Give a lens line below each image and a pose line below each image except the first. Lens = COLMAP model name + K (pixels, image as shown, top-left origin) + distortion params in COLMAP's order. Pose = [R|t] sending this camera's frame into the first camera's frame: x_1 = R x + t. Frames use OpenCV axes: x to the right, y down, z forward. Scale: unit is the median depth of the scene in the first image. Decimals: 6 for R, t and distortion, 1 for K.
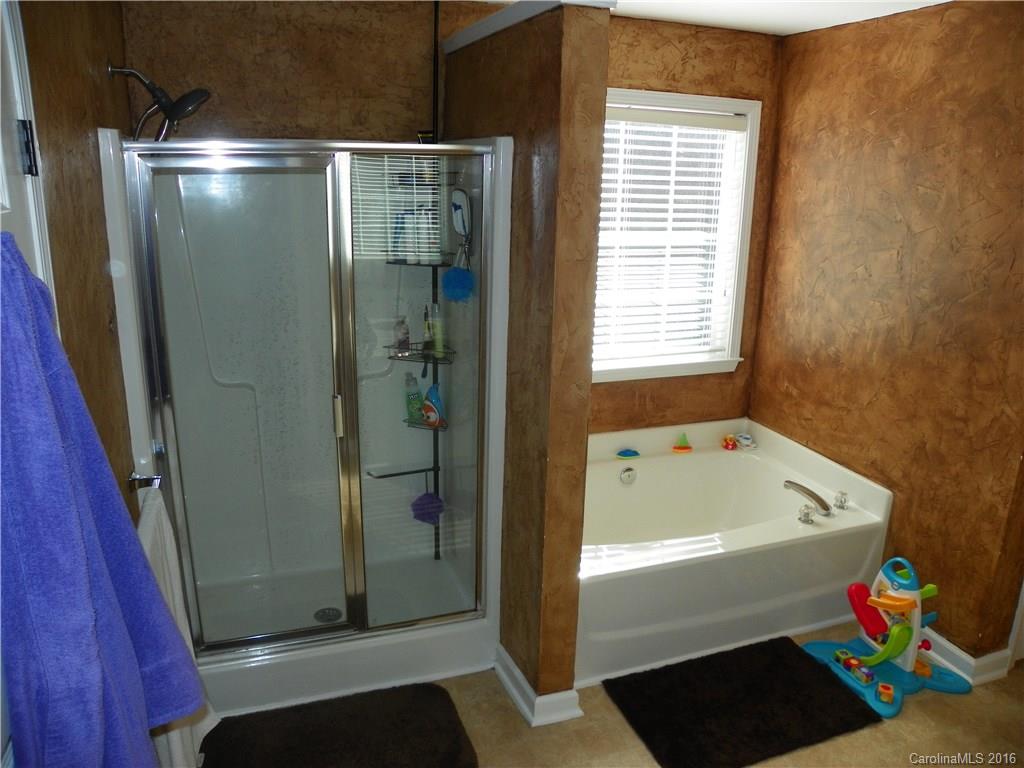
lens RADIAL K [[770.1, 0, 514.3], [0, 770.1, 388.1], [0, 0, 1]] dist [-0.142501, 0.080155]
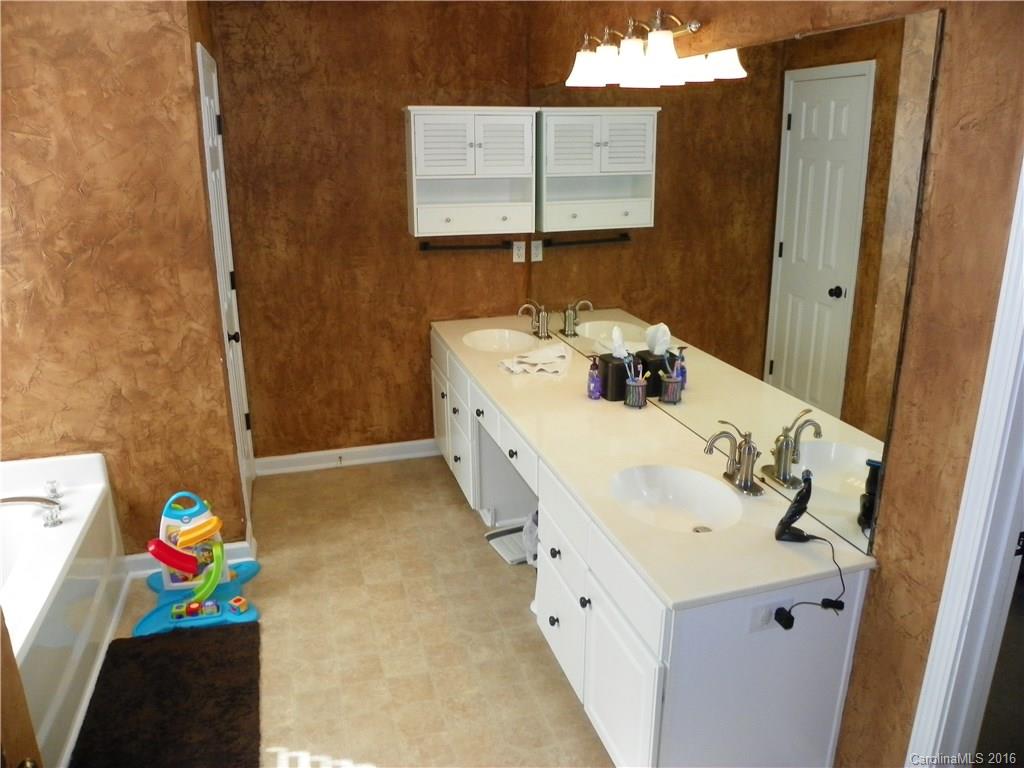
lens RADIAL K [[770.1, 0, 519.6], [0, 770.1, 387.4], [0, 0, 1]] dist [-0.142501, 0.080155]
pose [[0.049233, -0.322120, 0.945418, -0.388695], [0.278982, 0.913325, 0.296658, -0.080505], [-0.959033, 0.249150, 0.134831, 0.369544]]
